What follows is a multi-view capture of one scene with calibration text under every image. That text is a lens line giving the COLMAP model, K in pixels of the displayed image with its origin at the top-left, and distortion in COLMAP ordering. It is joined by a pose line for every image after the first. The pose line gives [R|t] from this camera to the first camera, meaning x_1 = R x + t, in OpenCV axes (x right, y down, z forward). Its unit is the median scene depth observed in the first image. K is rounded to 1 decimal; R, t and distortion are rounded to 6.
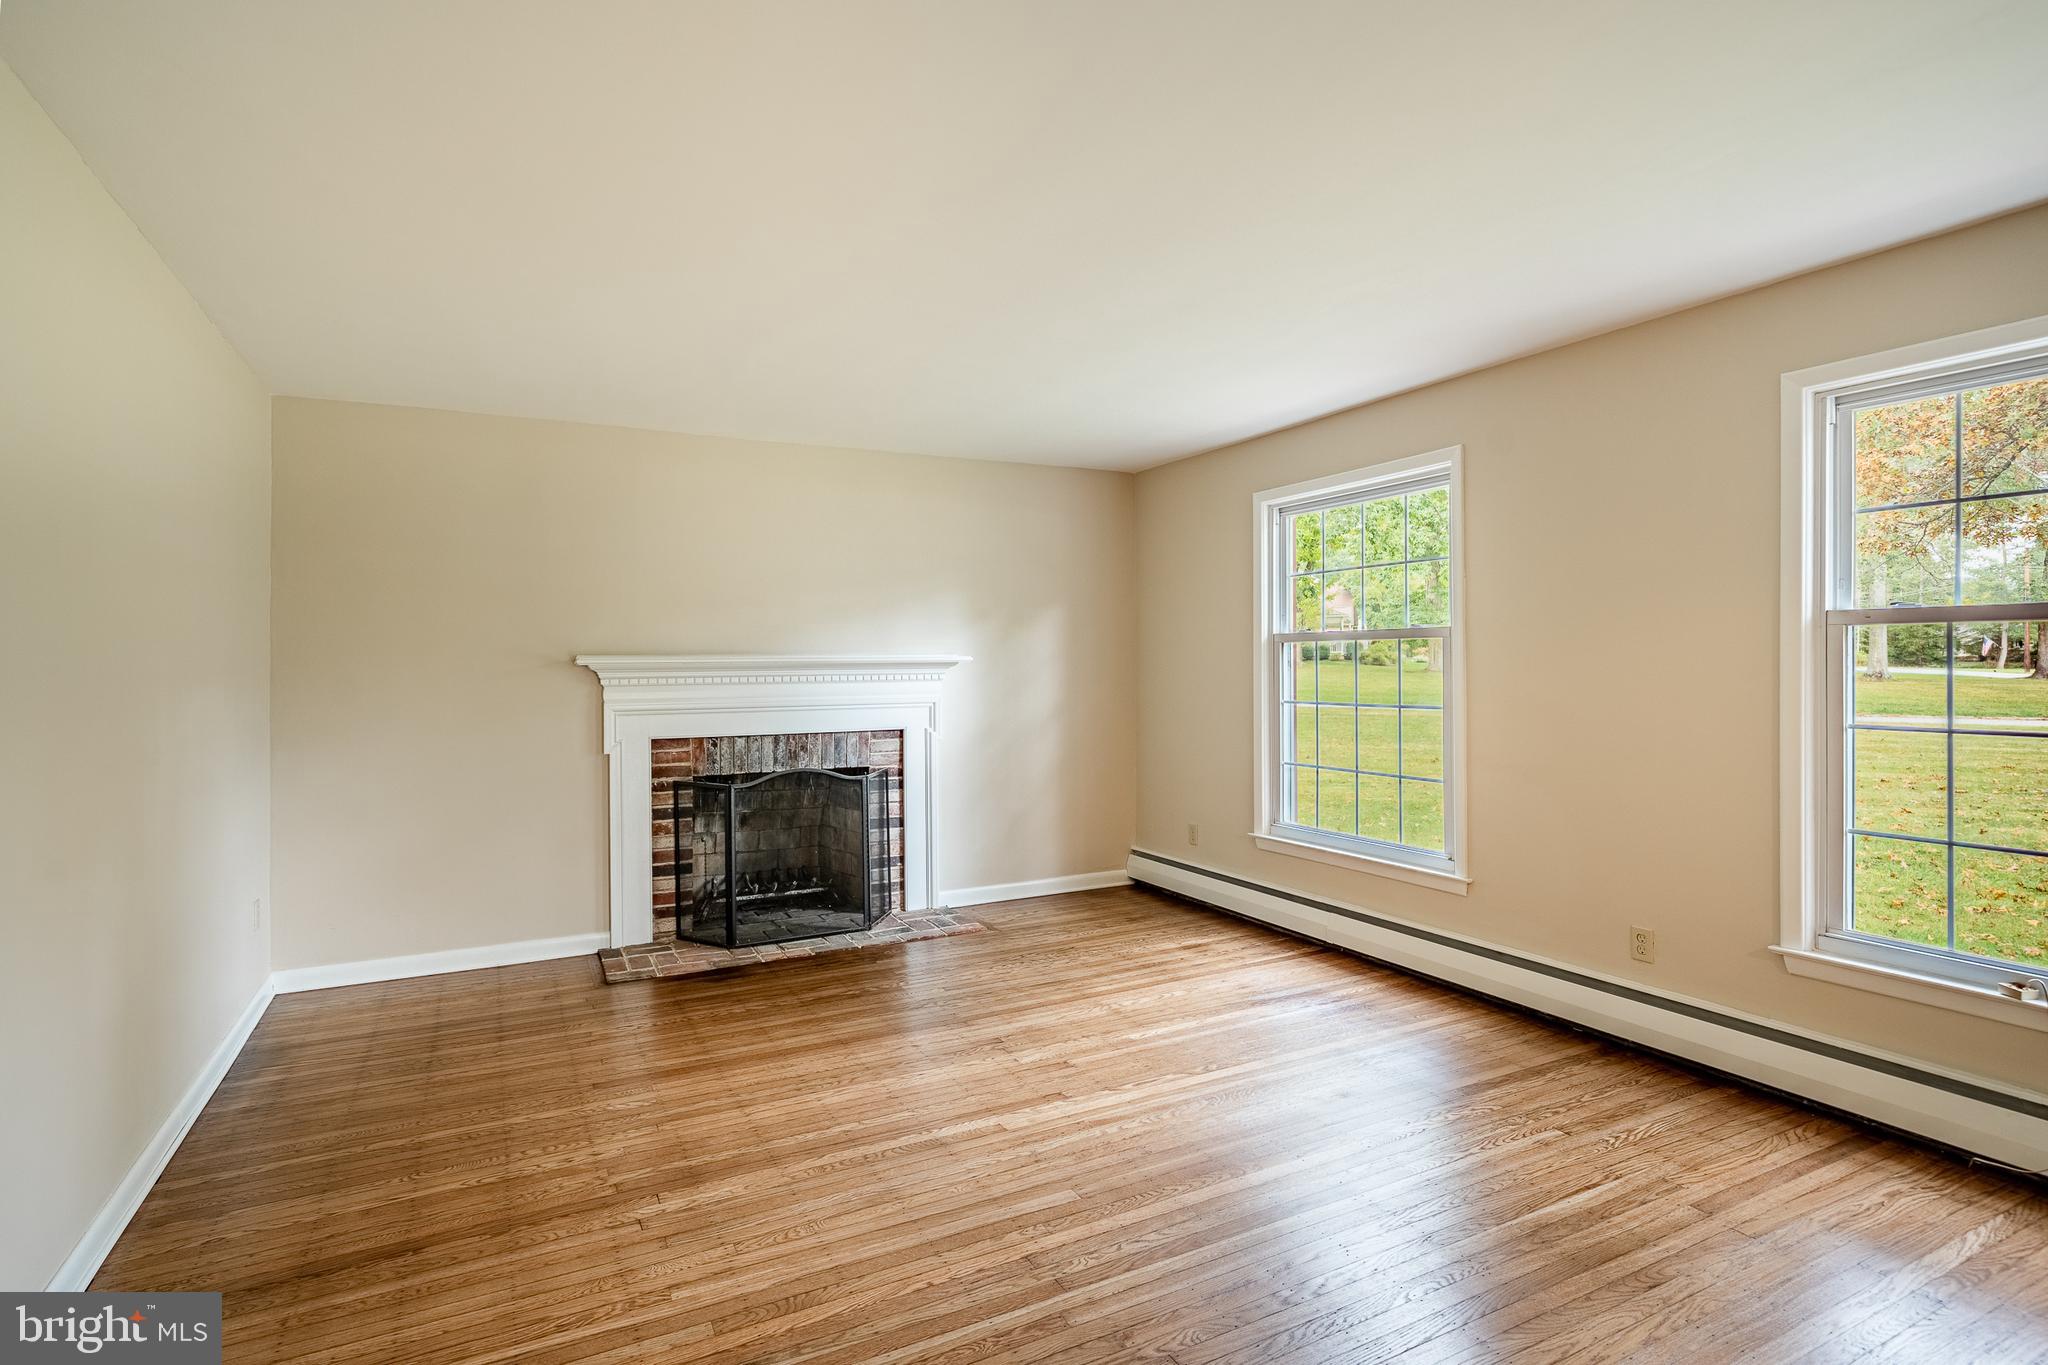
lens RADIAL K [[1018.1, 0, 1021.7], [0, 1018.1, 654.8], [0, 0, 1]] dist [-0.000250, 0.000174]
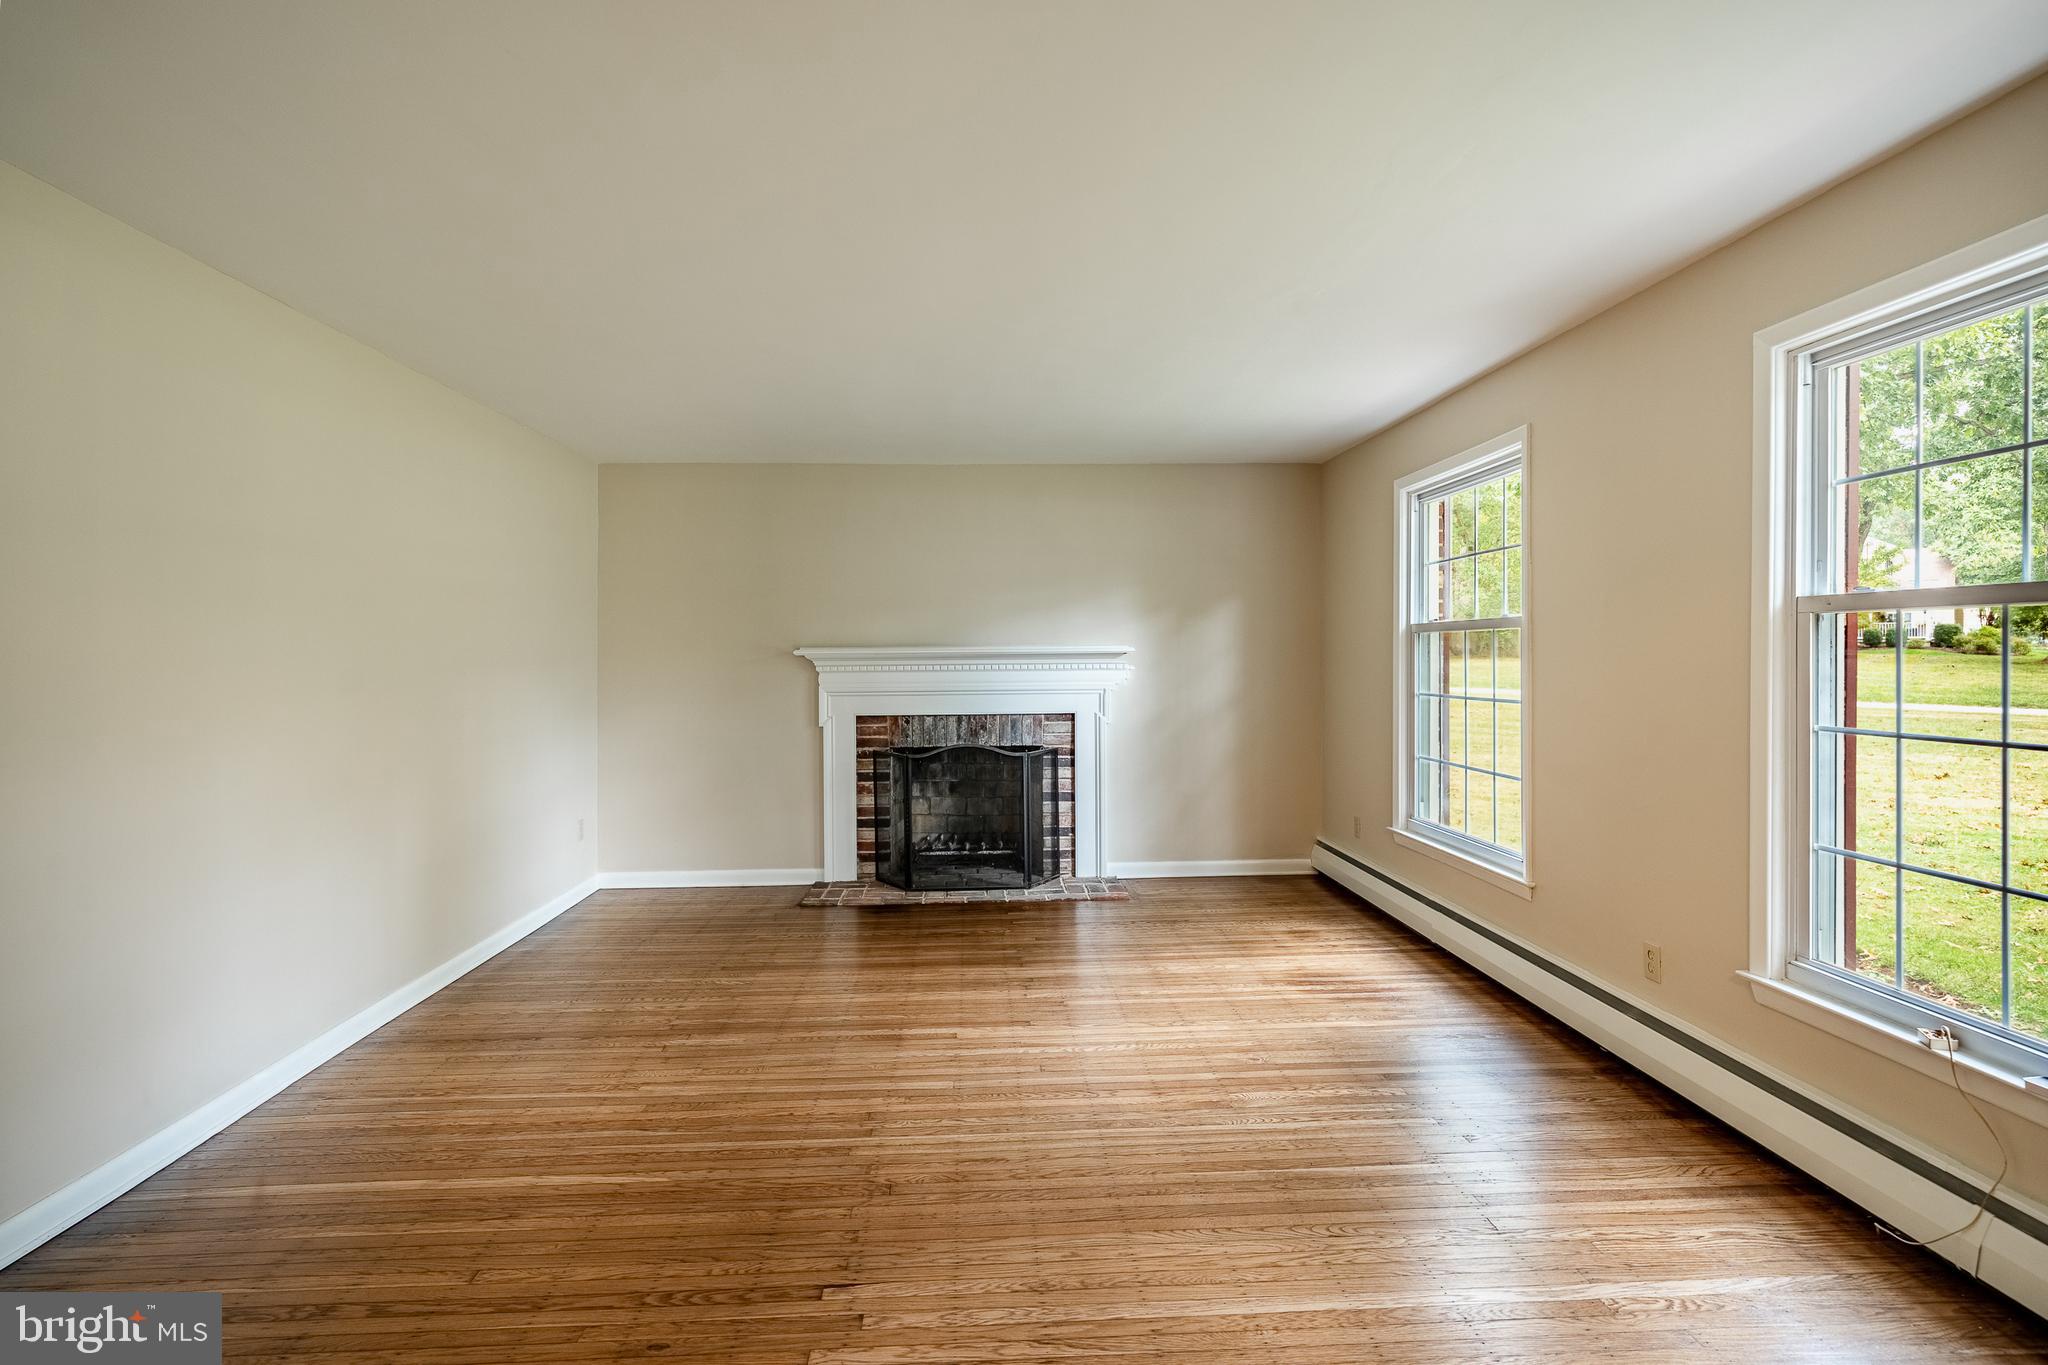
lens RADIAL K [[1038.7, 0, 1035.1], [0, 1038.7, 646.4], [0, 0, 1]] dist [-0.000089, -0.000025]
pose [[0.913496, -0.002123, -0.406842, 0.343605], [0.003446, 0.999991, 0.002519, -0.003297], [0.406833, -0.003703, 0.913495, -0.057973]]
